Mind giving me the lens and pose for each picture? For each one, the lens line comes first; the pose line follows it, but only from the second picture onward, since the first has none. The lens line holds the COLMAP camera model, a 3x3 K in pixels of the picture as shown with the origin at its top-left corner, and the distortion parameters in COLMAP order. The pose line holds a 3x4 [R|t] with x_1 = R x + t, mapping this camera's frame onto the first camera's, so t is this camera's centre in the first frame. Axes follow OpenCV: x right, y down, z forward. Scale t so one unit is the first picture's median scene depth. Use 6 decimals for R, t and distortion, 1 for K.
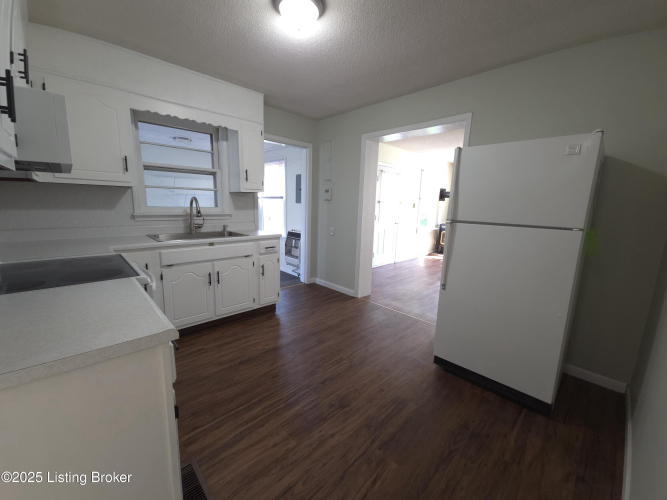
lens RADIAL K [[270.0, 0, 333.5], [0, 270.0, 250.0], [0, 0, 1]] dist [0.000752, -0.000451]
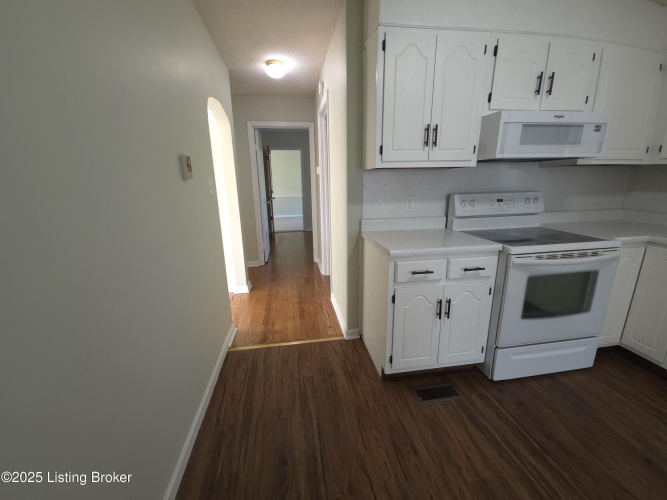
lens RADIAL K [[270.0, 0, 333.5], [0, 270.0, 250.0], [0, 0, 1]] dist [0.000752, -0.000451]
pose [[-0.575788, 0.182373, -0.796999, 0.363152], [-0.139347, 0.938653, 0.315458, -0.084342], [0.805636, 0.292696, -0.515052, 0.518146]]
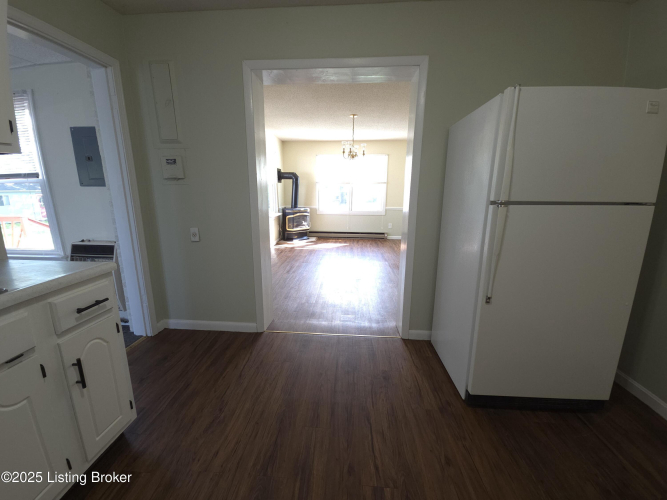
lens RADIAL K [[268.6, 0, 331.3], [0, 268.6, 252.2], [0, 0, 1]] dist [0.000230, -0.000197]
pose [[0.749400, -0.172516, 0.639248, -0.250215], [0.131169, 0.985007, 0.112056, -0.092594], [-0.648995, -0.000125, 0.760793, 0.606953]]
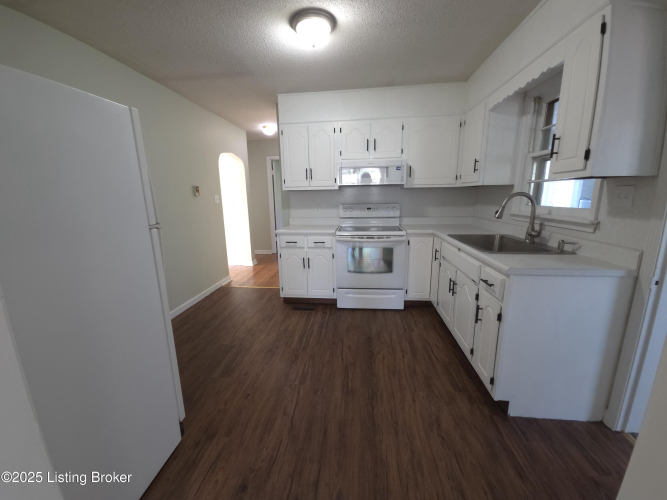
lens RADIAL K [[270.0, 0, 333.5], [0, 270.0, 250.0], [0, 0, 1]] dist [0.000752, -0.000451]
pose [[-0.767298, 0.110958, -0.631618, 0.404022], [-0.118123, 0.943612, 0.309264, -0.241877], [0.630318, 0.311906, -0.710925, 1.386218]]
